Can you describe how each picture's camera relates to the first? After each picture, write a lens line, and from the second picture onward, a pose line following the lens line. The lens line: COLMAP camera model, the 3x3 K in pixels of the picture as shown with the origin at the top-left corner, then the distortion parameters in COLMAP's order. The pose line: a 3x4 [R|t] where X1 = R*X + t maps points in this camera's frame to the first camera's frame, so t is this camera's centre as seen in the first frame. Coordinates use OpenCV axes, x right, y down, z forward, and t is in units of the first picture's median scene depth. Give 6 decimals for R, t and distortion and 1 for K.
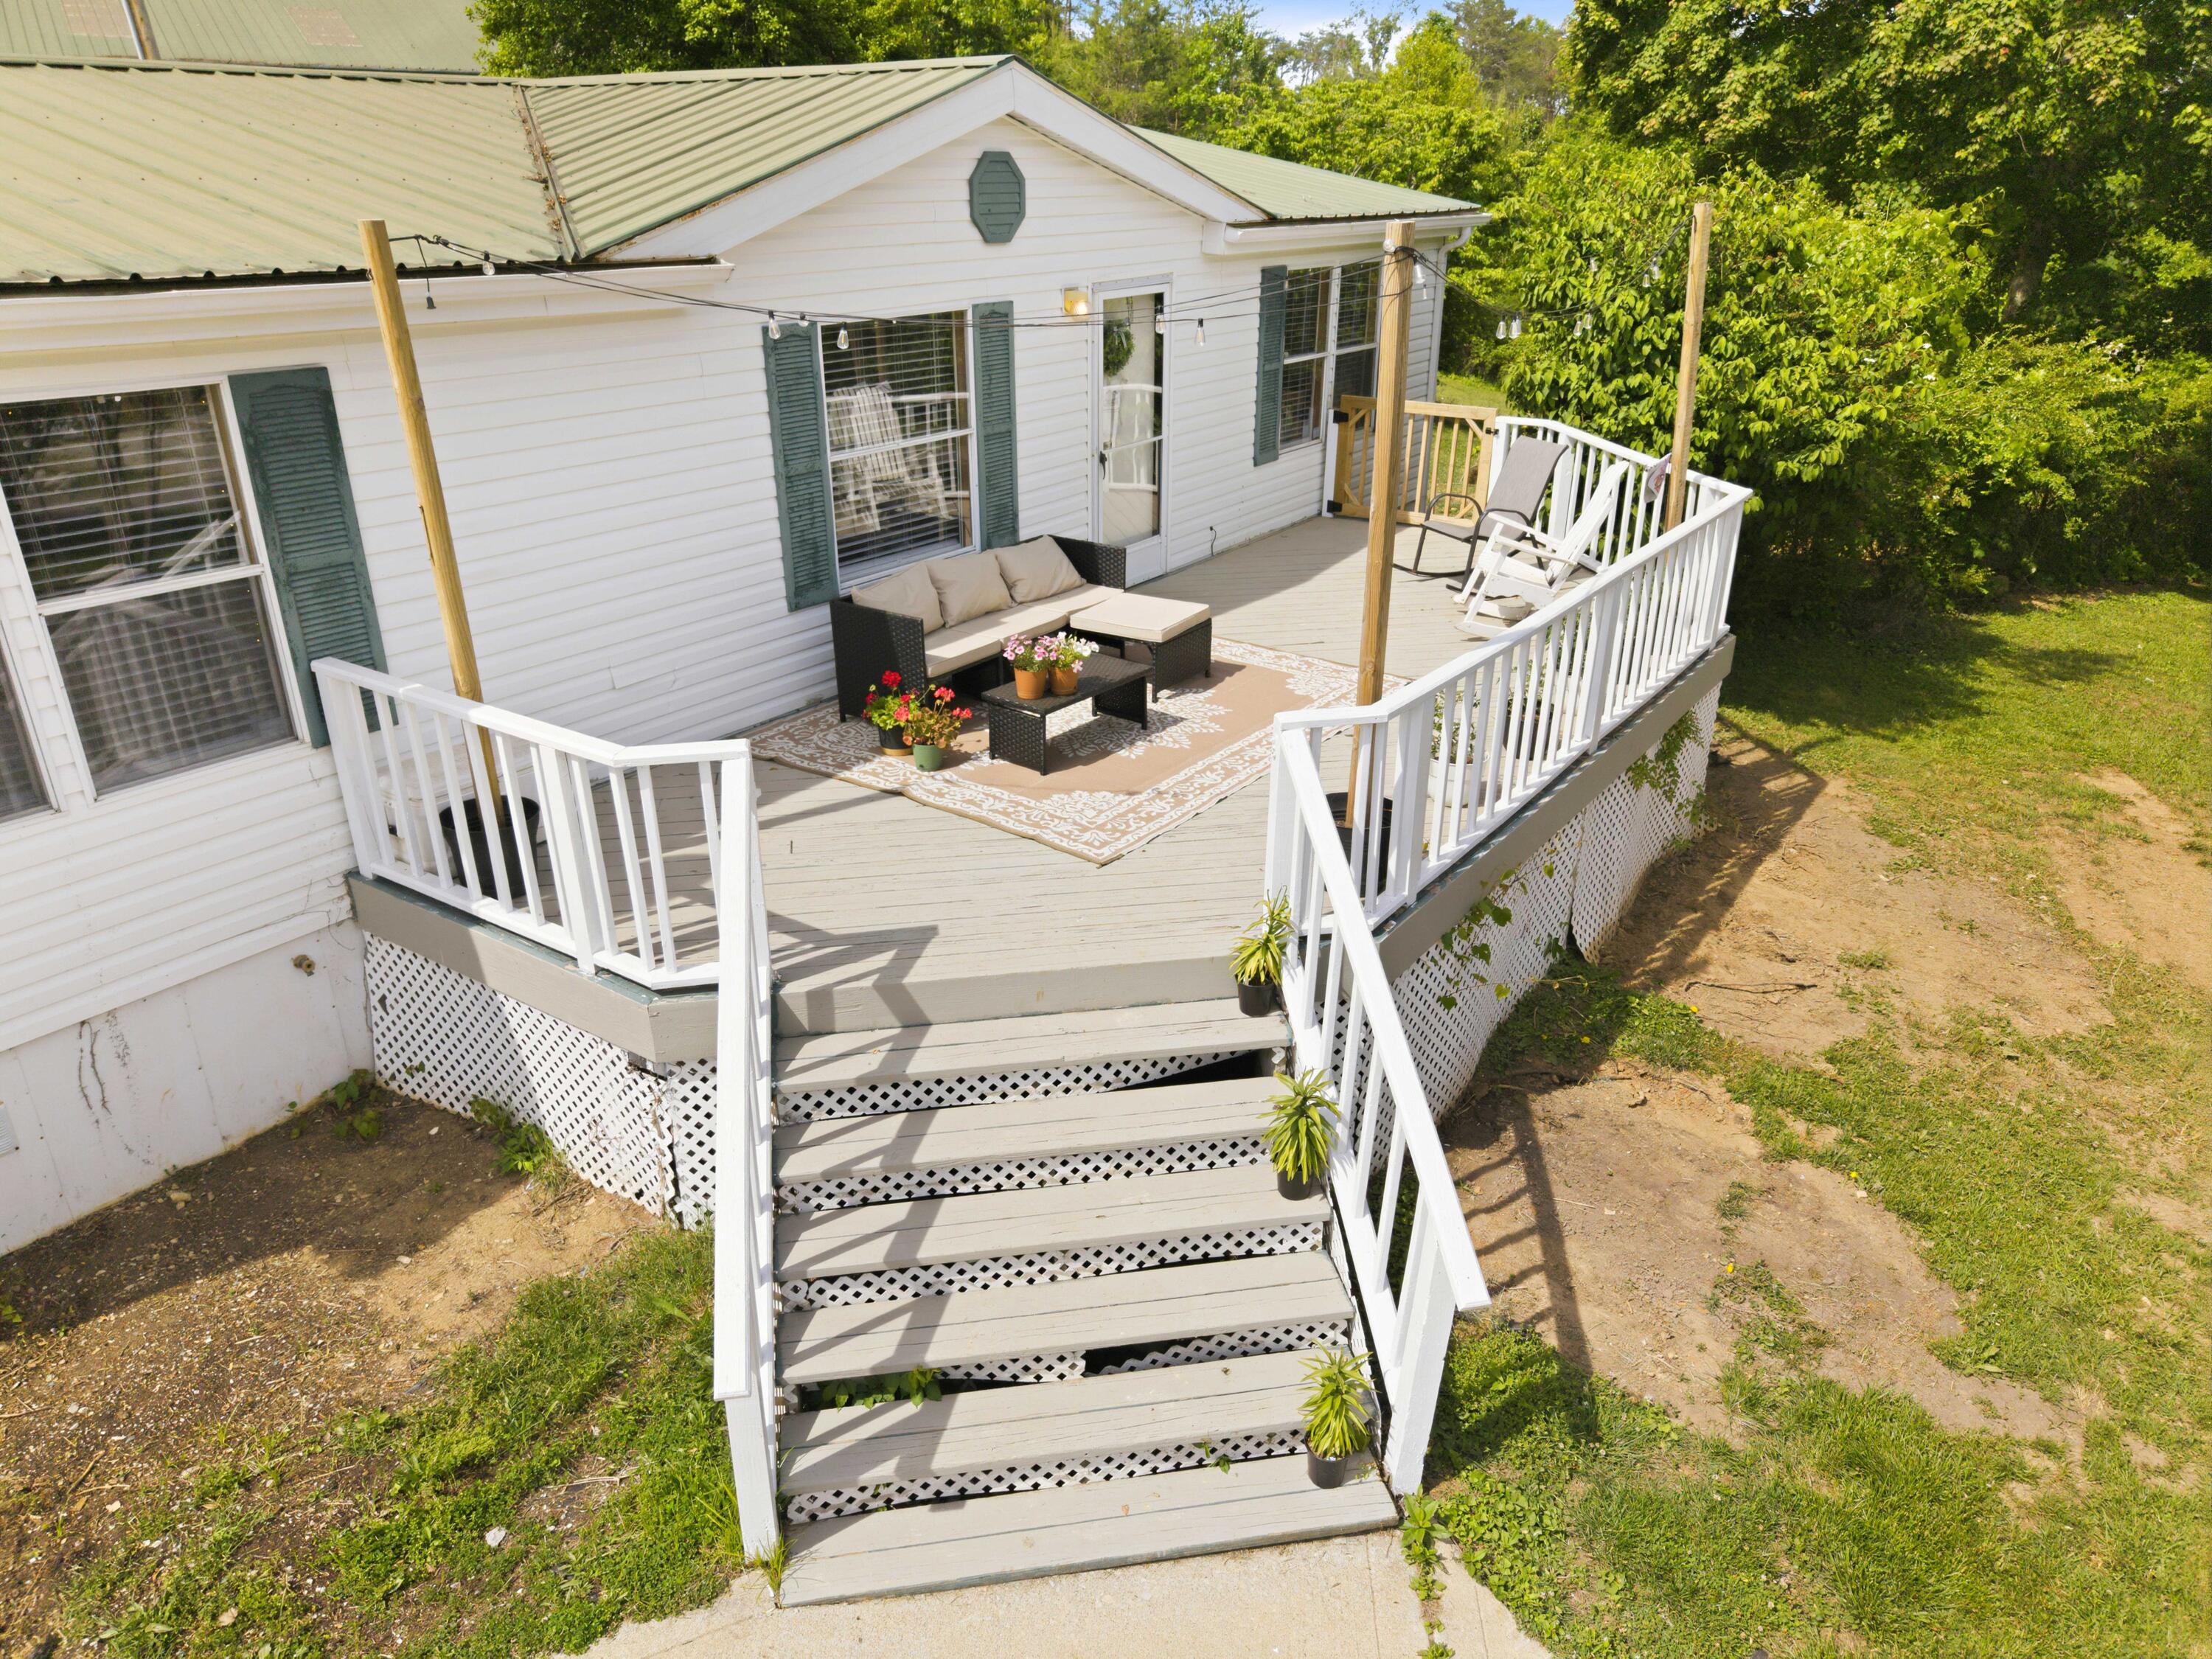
lens RADIAL K [[1497.3, 0, 1086.9], [0, 1497.3, 838.7], [0, 0, 1]] dist [0.029154, -0.023612]
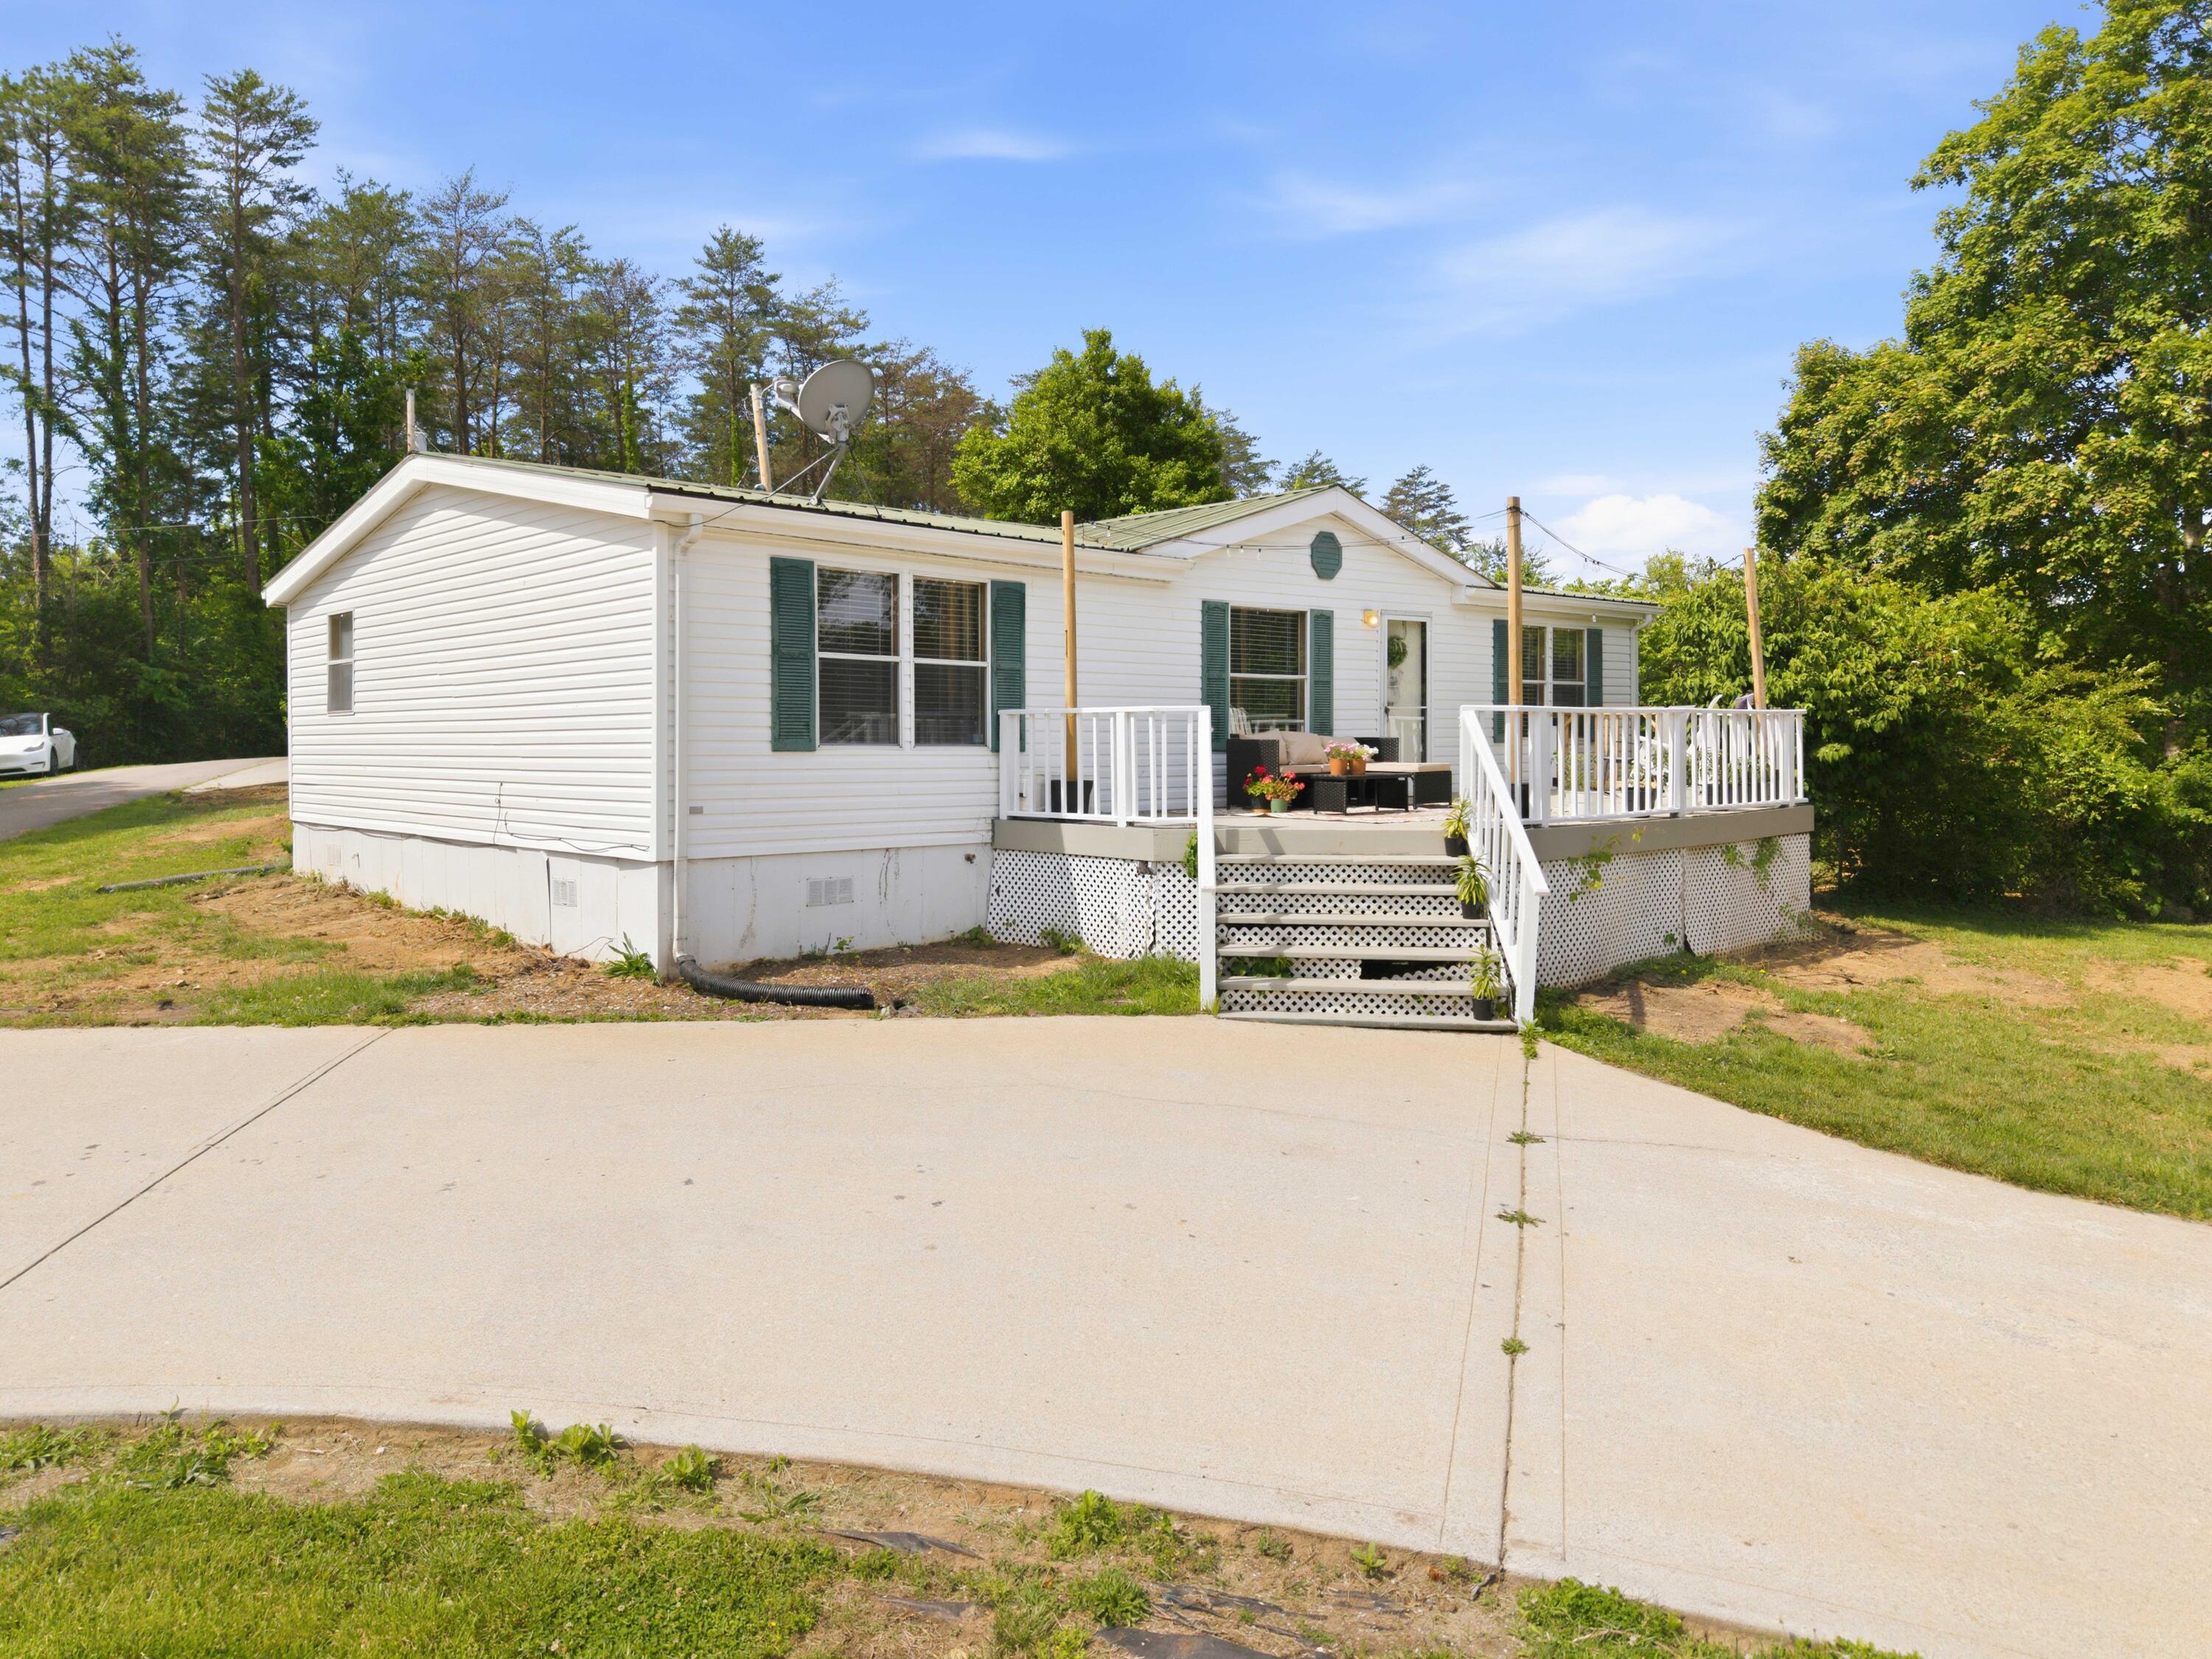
lens RADIAL K [[1497.3, 0, 1031.2], [0, 1497.3, 806.7], [0, 0, 1]] dist [0.029154, -0.023612]
pose [[0.971660, 0.011694, -0.236094, 0.026047], [-0.095774, 0.932601, -0.347970, 0.552715], [0.216113, 0.360720, 0.907291, -0.645697]]
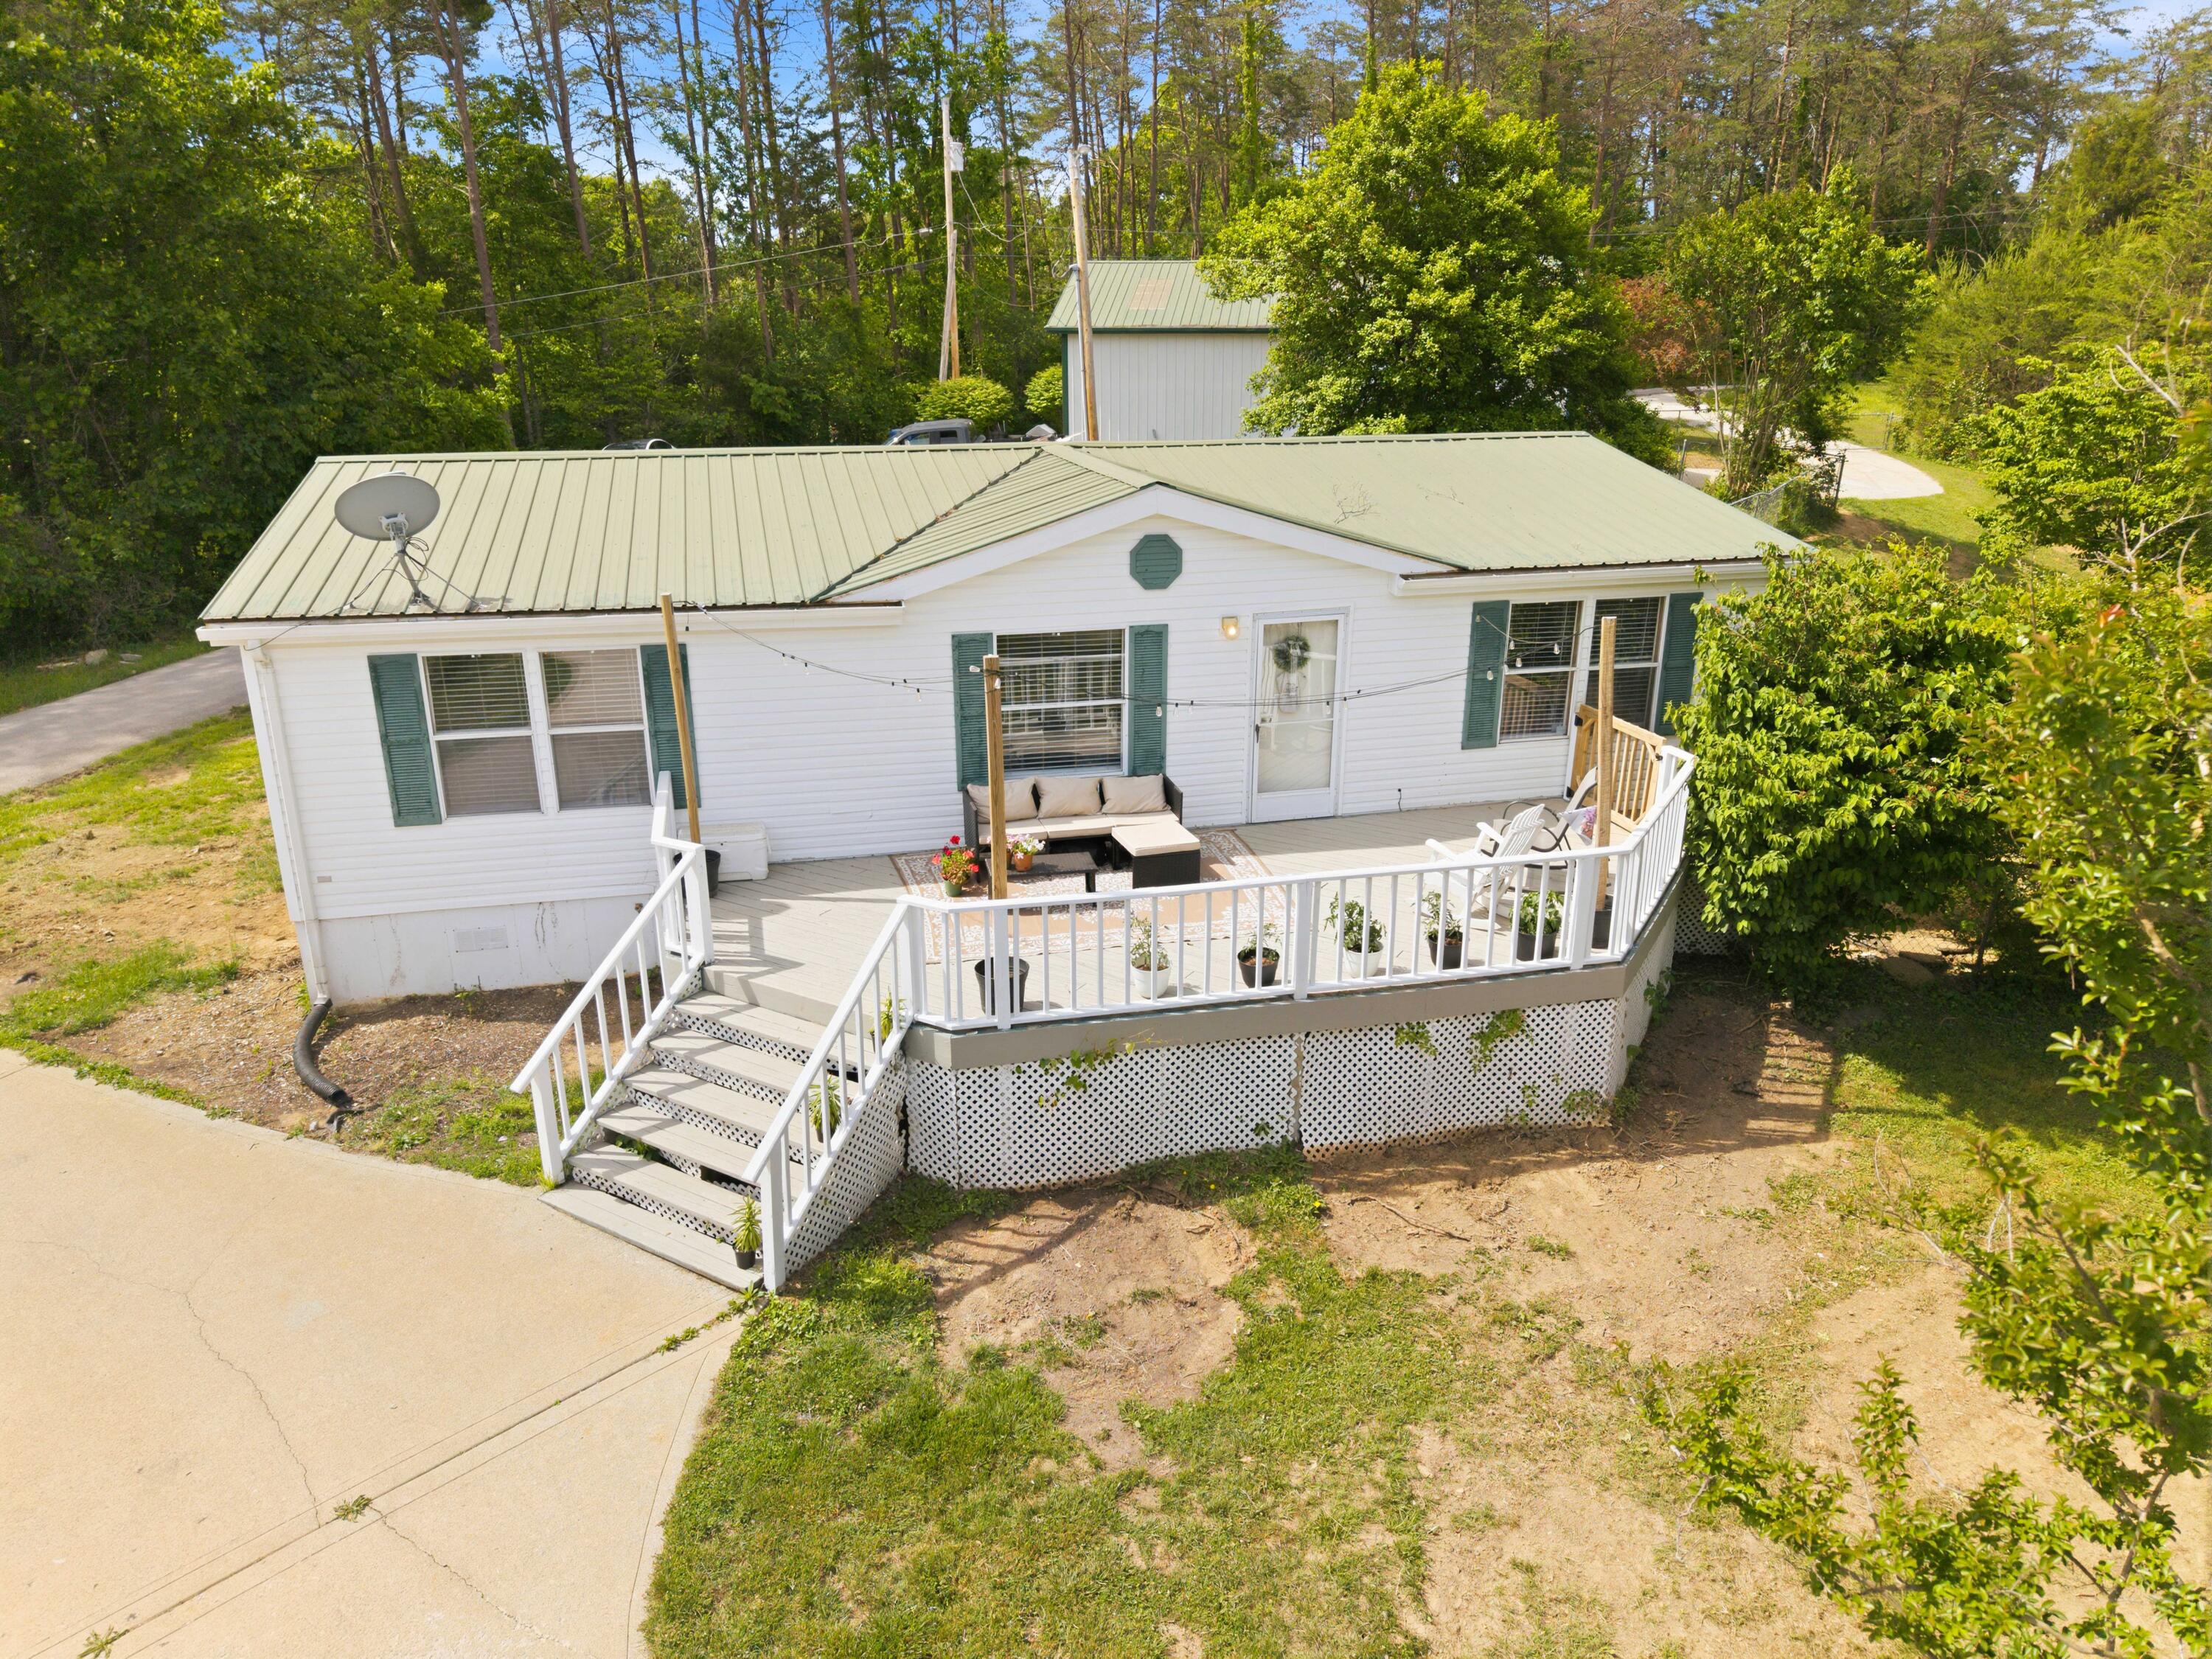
lens RADIAL K [[1497.3, 0, 1084.2], [0, 1497.3, 822.5], [0, 0, 1]] dist [0.029154, -0.023612]
pose [[0.752329, 0.209241, -0.624675, 0.974301], [-0.264852, 0.964281, 0.004021, -0.161492], [0.603203, 0.162421, 0.780875, -0.230572]]
